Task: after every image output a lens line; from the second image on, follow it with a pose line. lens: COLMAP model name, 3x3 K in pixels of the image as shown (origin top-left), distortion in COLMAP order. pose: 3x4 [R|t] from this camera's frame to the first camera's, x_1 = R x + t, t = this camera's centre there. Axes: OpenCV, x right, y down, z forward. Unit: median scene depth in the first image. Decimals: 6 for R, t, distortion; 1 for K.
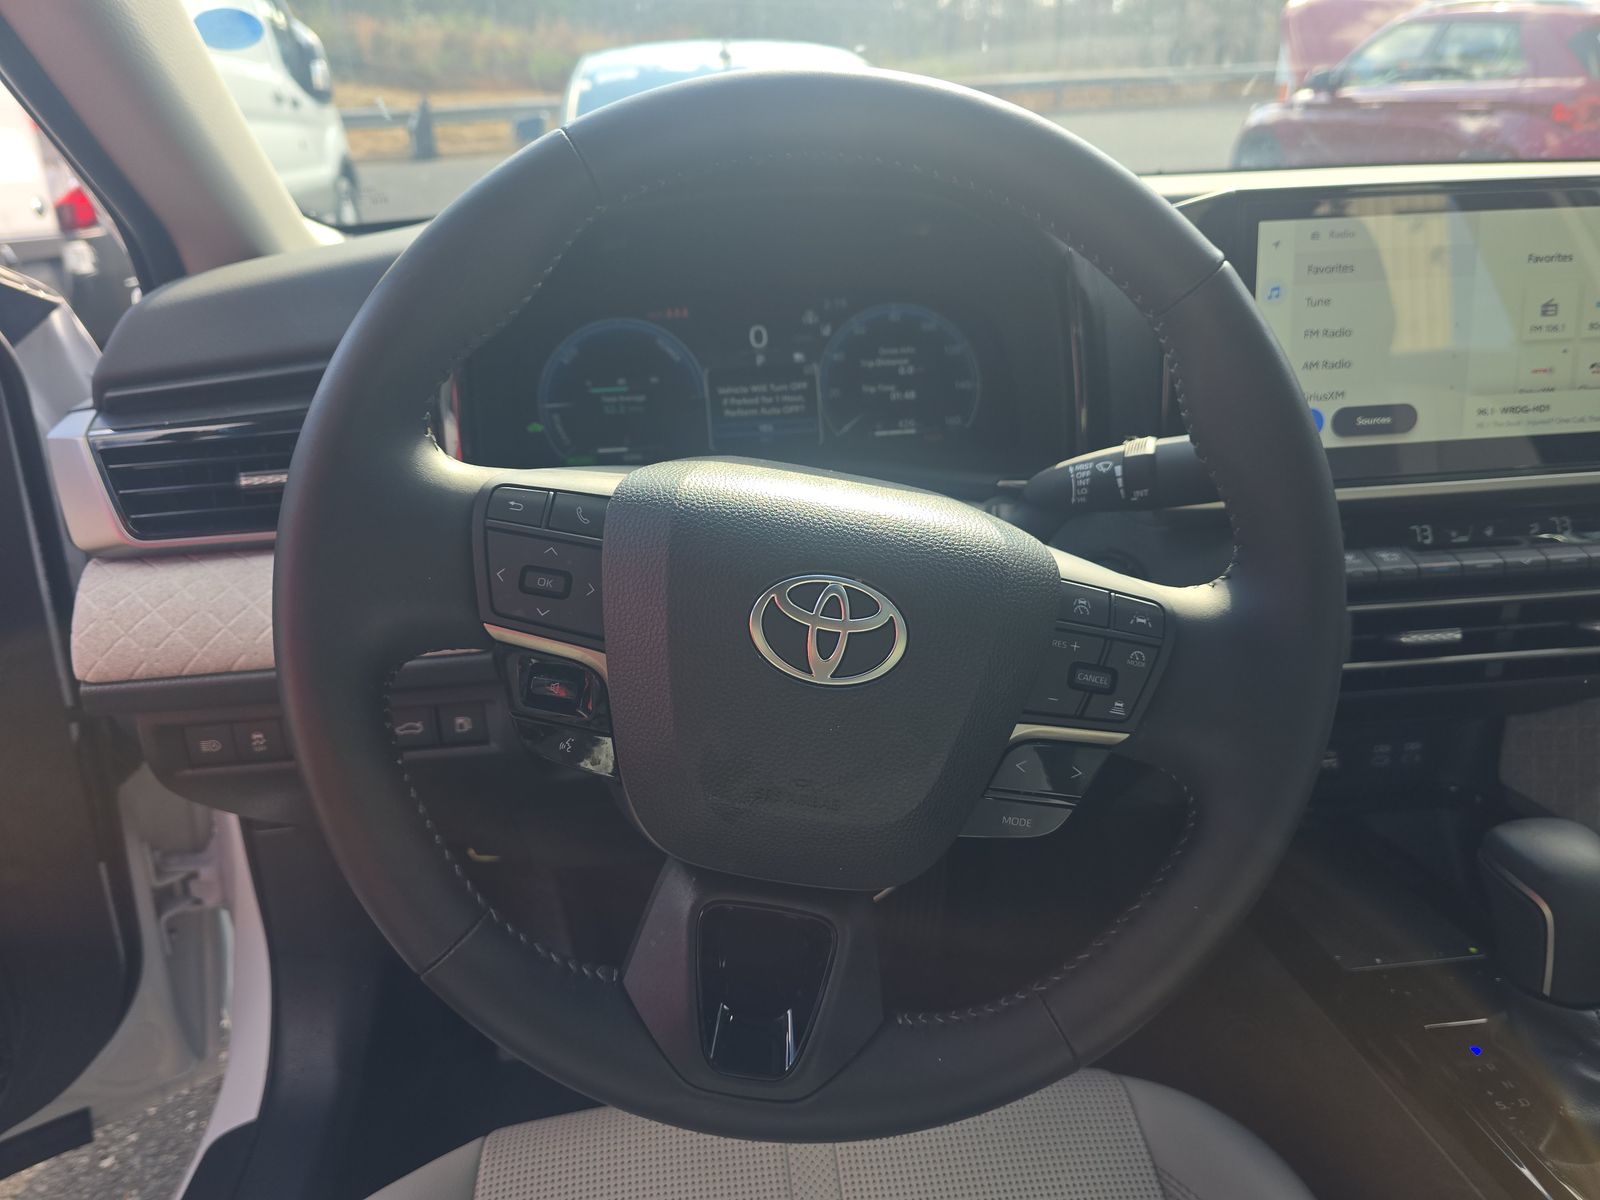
lens RADIAL K [[1064.5, 0, 808.0], [0, 1064.5, 514.0], [0, 0, 1]] dist [0.006553, -0.010993]
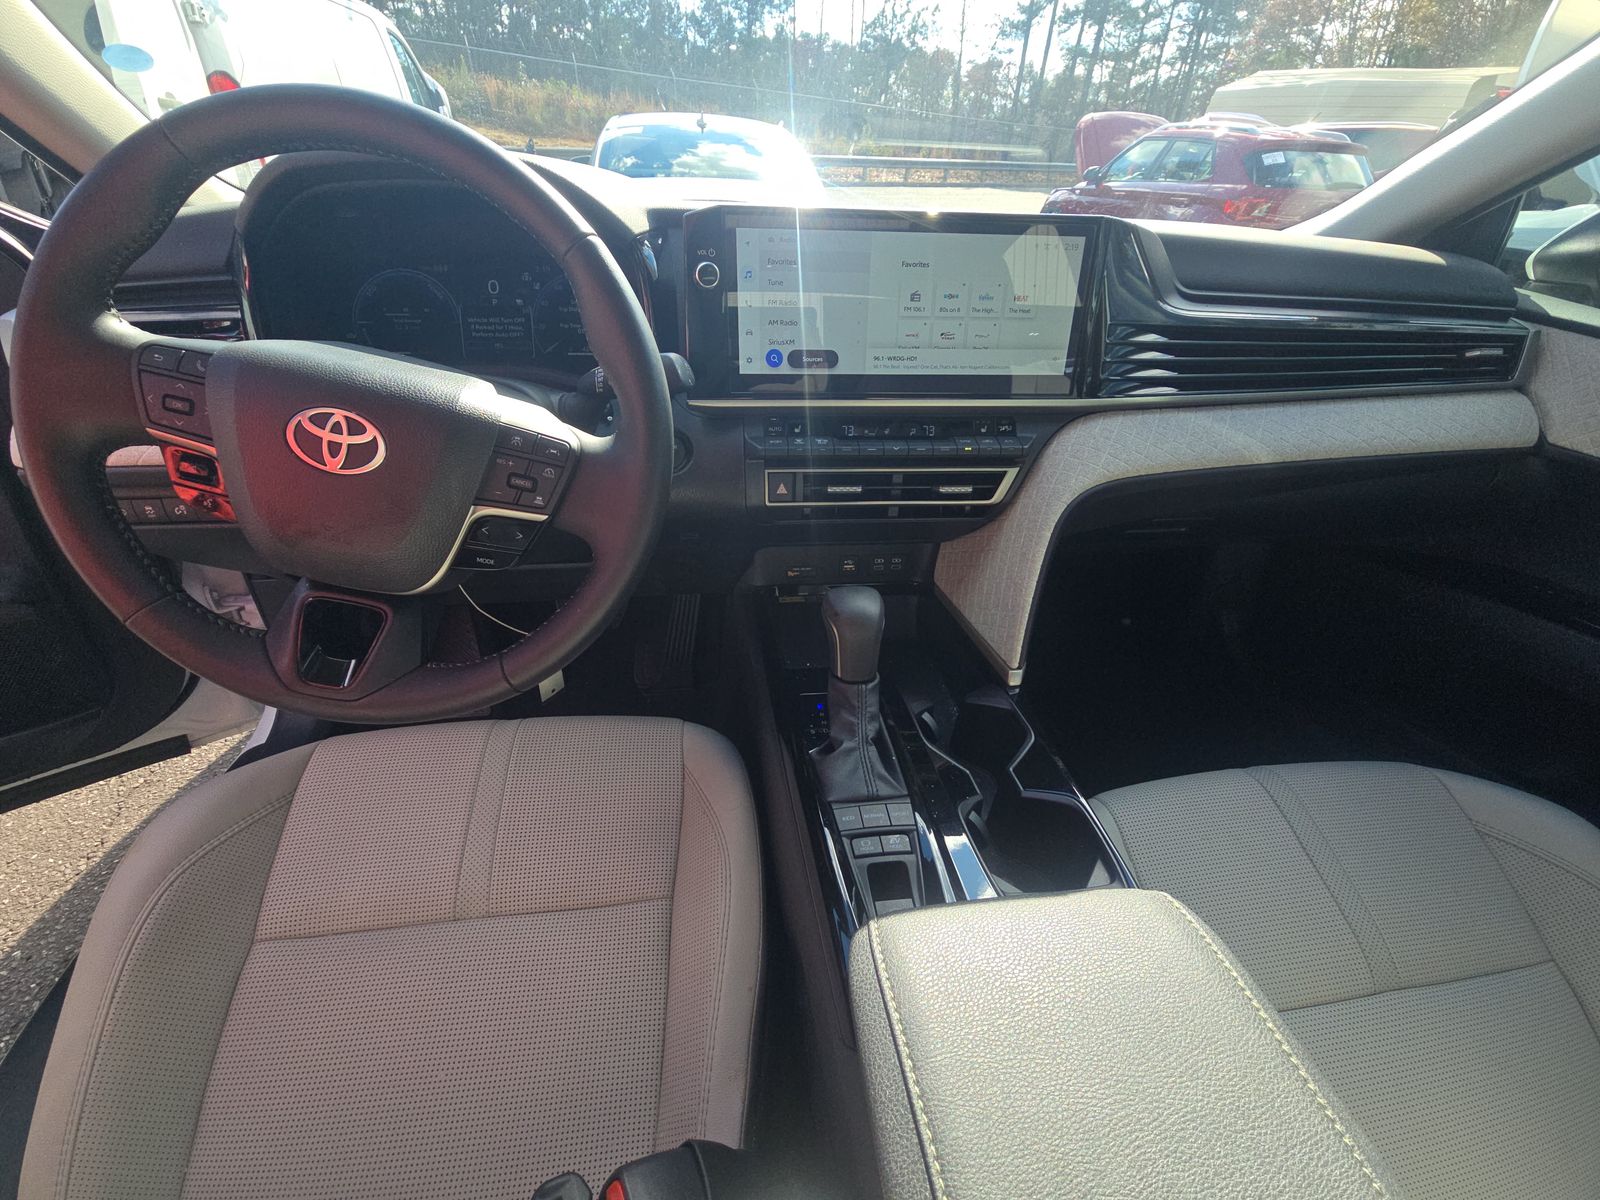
lens RADIAL K [[642.7, 0, 775.1], [0, 642.7, 537.9], [0, 0, 1]] dist [-0.002497, -0.000186]
pose [[0.997024, 0.053066, 0.055914, 0.347186], [-0.061359, 0.985382, 0.158927, 0.027855], [-0.046663, -0.161885, 0.985706, -0.043189]]
